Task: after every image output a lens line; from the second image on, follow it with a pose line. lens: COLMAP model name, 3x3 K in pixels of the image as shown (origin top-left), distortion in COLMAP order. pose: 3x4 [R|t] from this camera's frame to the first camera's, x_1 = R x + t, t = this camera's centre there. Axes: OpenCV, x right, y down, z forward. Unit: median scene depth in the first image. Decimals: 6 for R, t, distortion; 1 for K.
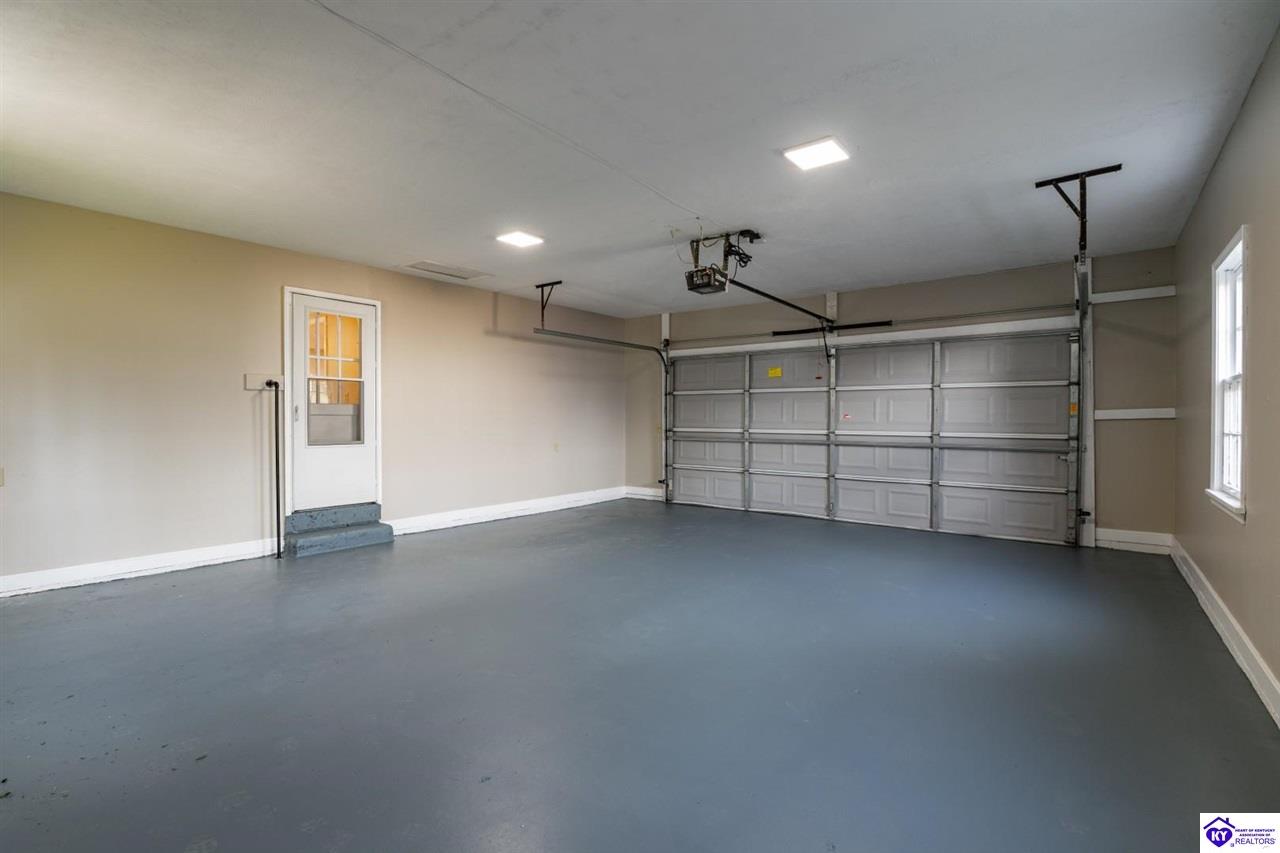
lens RADIAL K [[593.6, 0, 639.5], [0, 593.6, 425.5], [0, 0, 1]] dist [-0.020414, 0.000148]
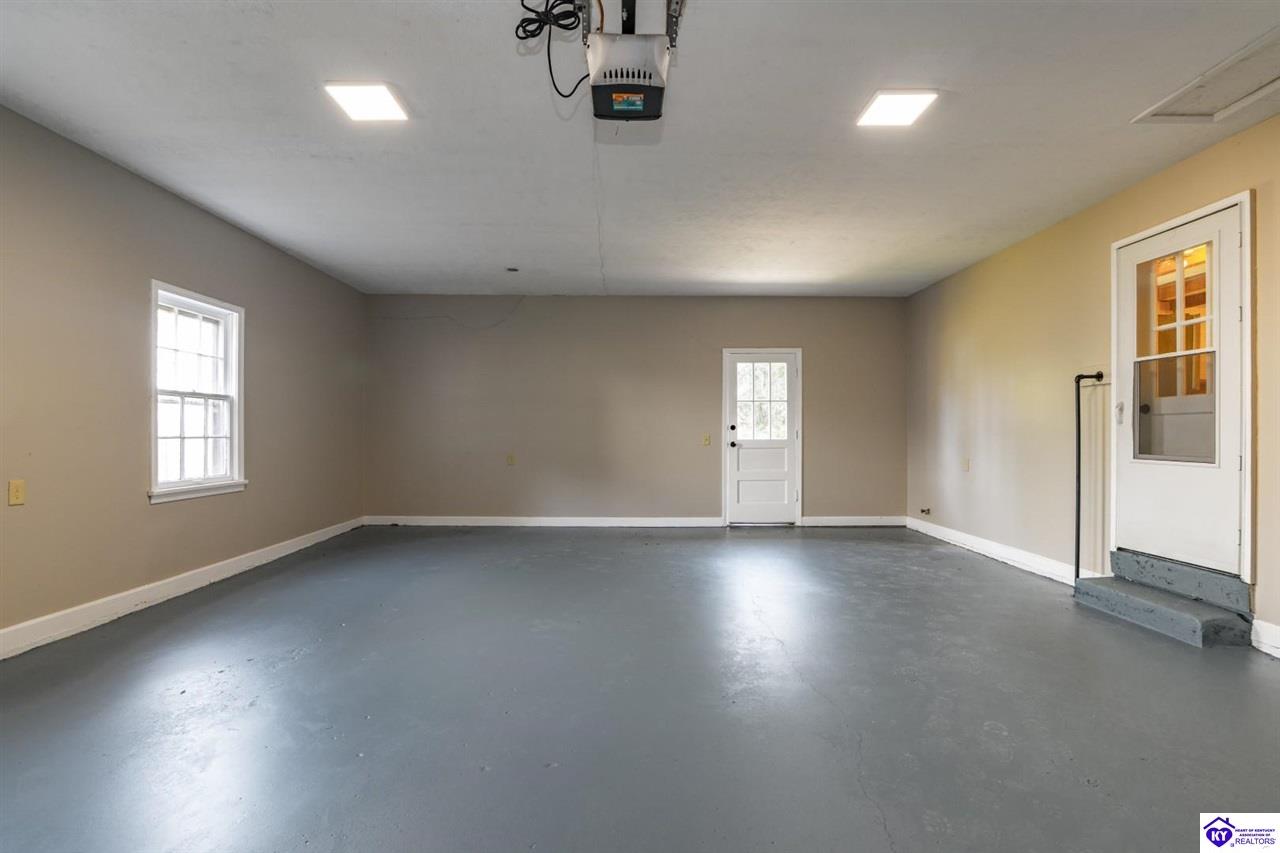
lens RADIAL K [[593.6, 0, 638.3], [0, 593.6, 433.1], [0, 0, 1]] dist [-0.020414, 0.000148]
pose [[-0.796607, 0.000888, -0.604497, 0.326880], [-0.002154, 0.999988, 0.004308, 0.001923], [0.604494, 0.004734, -0.796596, 1.215317]]
